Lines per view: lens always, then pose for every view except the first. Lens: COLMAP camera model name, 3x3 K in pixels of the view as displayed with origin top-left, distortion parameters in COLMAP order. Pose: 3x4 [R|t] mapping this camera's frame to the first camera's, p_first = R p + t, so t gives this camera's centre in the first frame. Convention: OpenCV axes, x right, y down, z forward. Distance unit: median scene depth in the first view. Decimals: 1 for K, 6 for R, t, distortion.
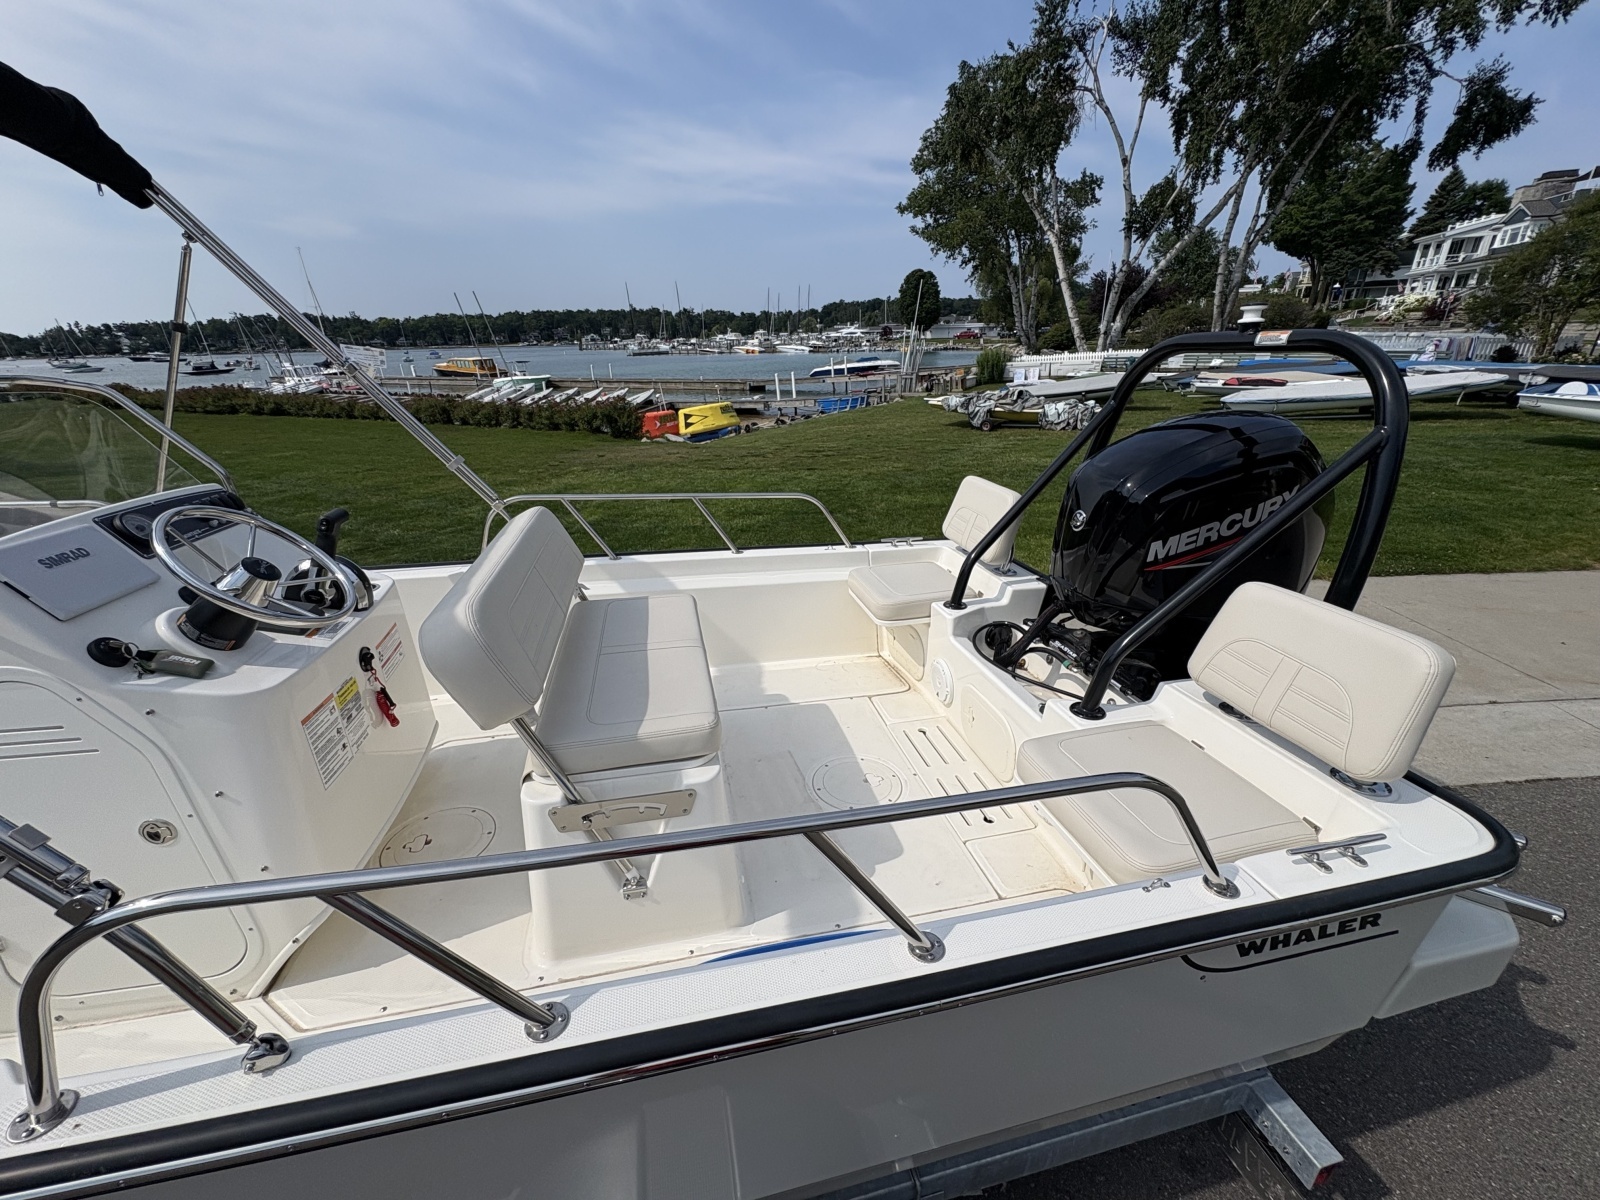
lens RADIAL K [[633.0, 0, 798.8], [0, 633.0, 602.8], [0, 0, 1]] dist [0.004888, -0.002164]
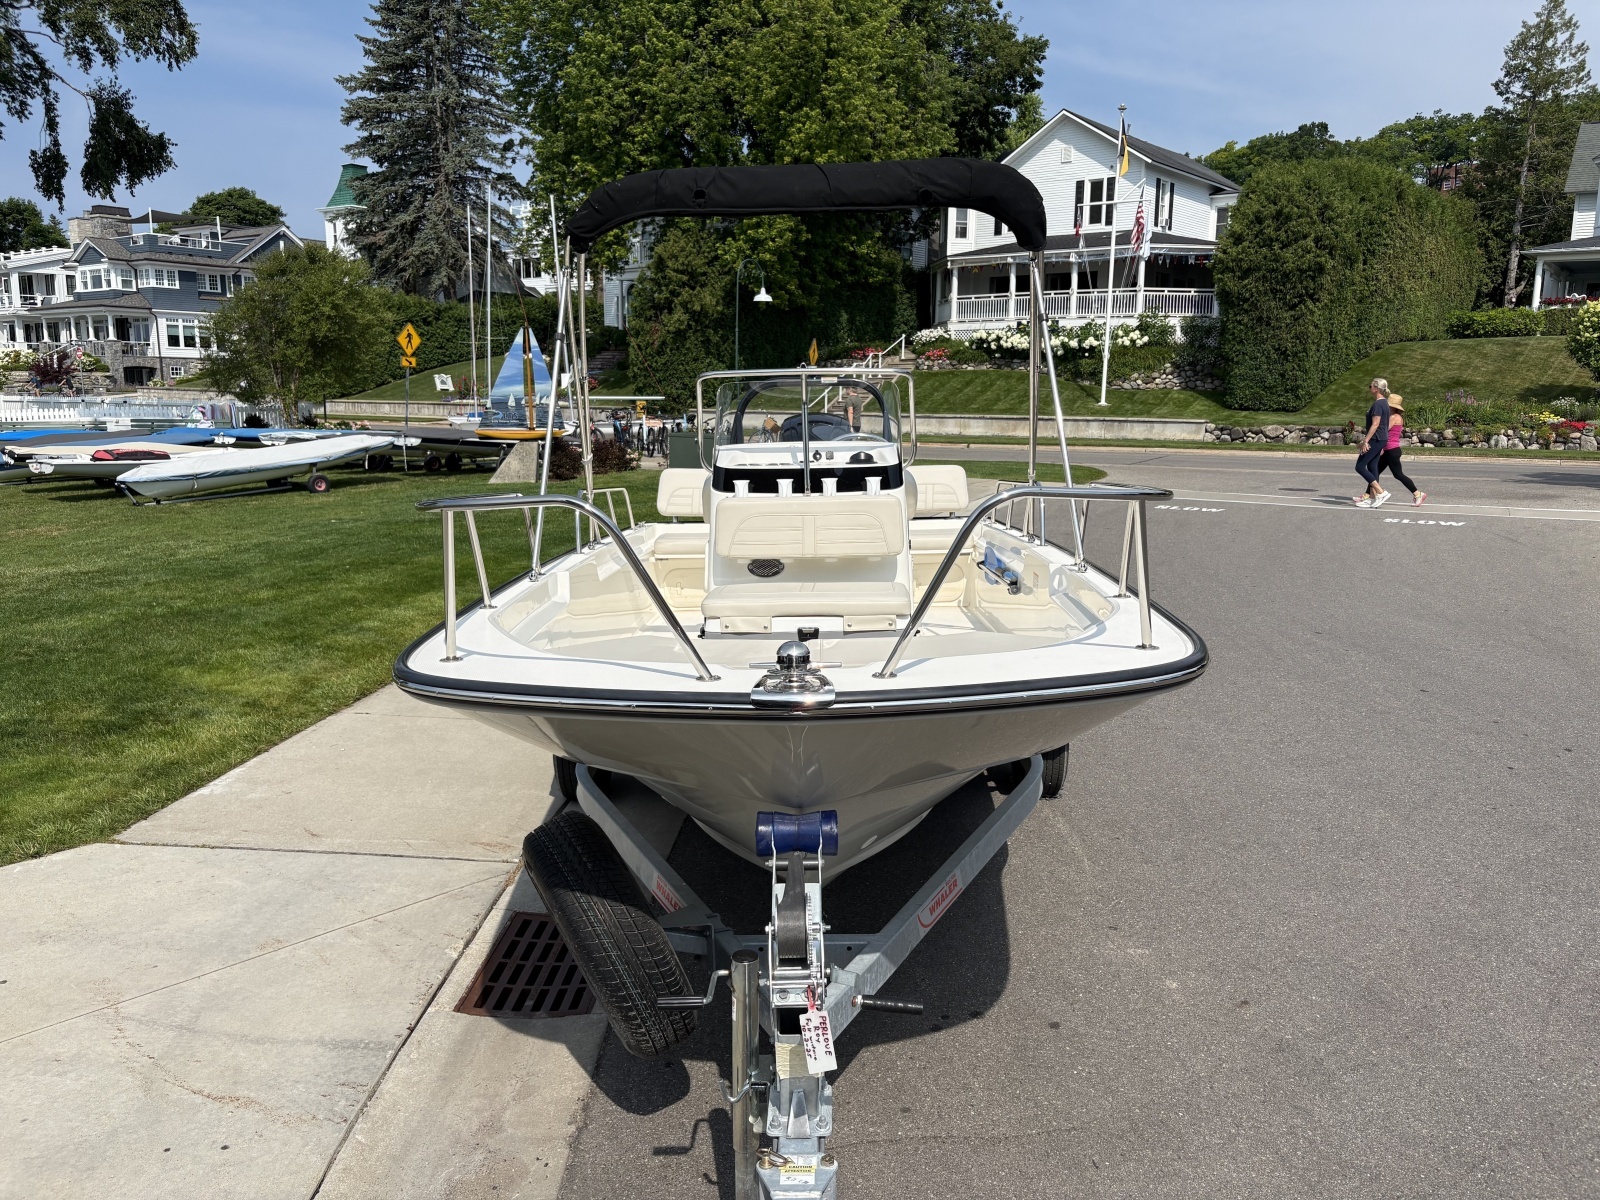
lens RADIAL K [[1200.9, 0, 802.5], [0, 1200.9, 614.0], [0, 0, 1]] dist [0.042740, -0.049197]
pose [[0.238420, -0.152048, 0.959186, -0.140070], [0.365360, 0.929152, 0.056472, 0.003935], [-0.899816, 0.336984, 0.277081, 0.005676]]
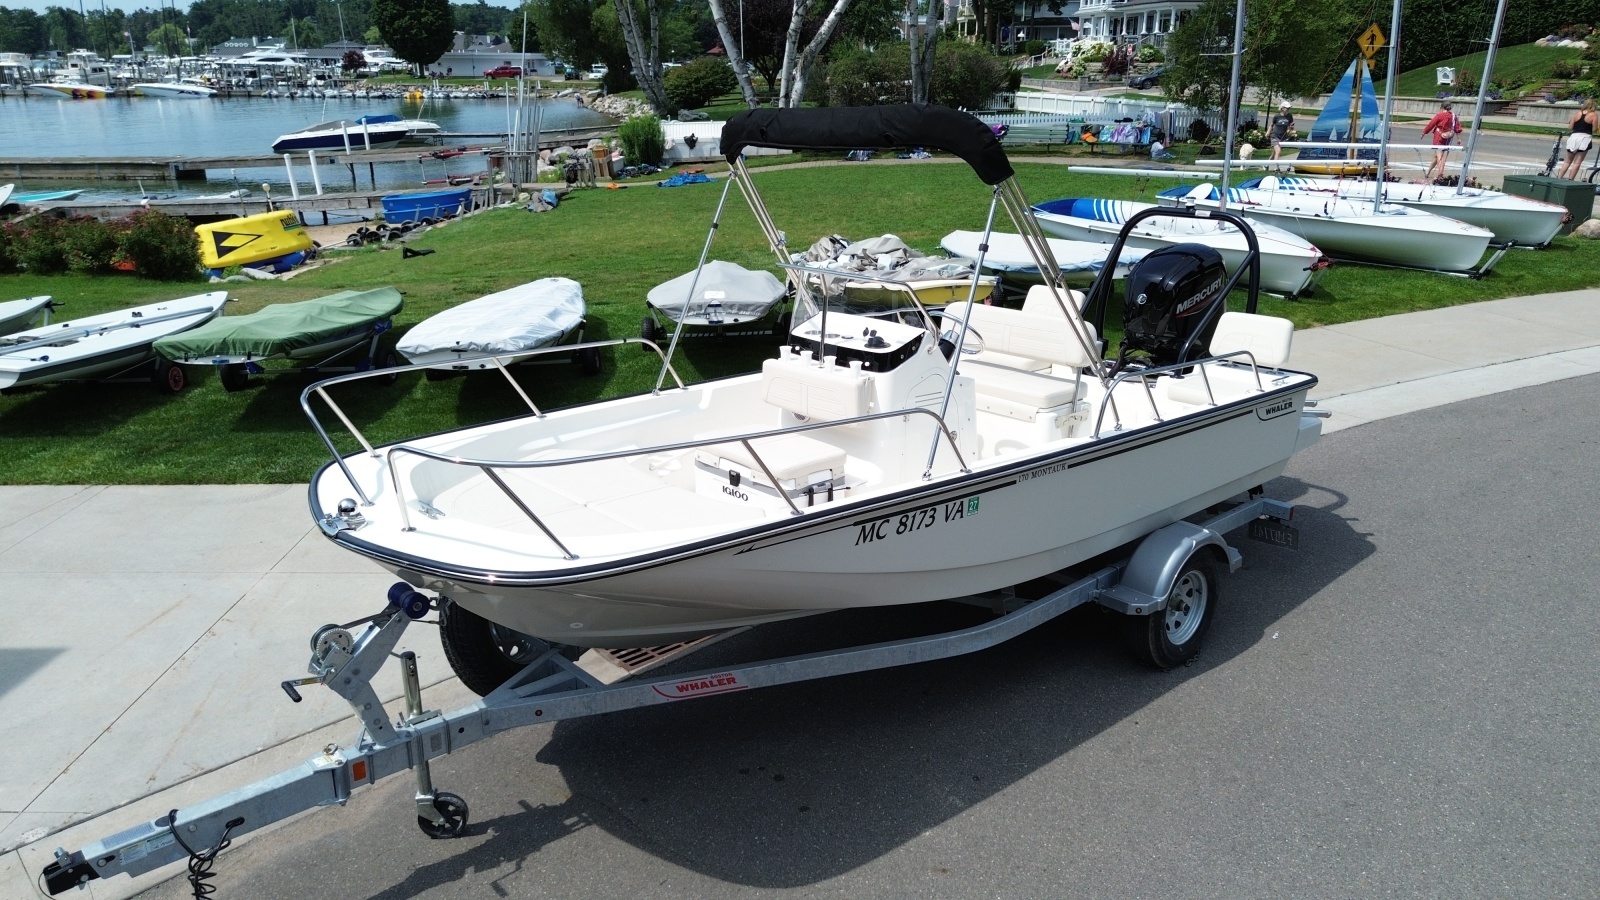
lens RADIAL K [[1115.6, 0, 809.7], [0, 1115.6, 480.2], [0, 0, 1]] dist [0.072000, -0.067070]
pose [[0.877050, -0.143454, 0.458480, -0.100052], [0.166392, 0.986011, -0.009787, 0.013503], [-0.450663, 0.084871, 0.888651, -0.075445]]
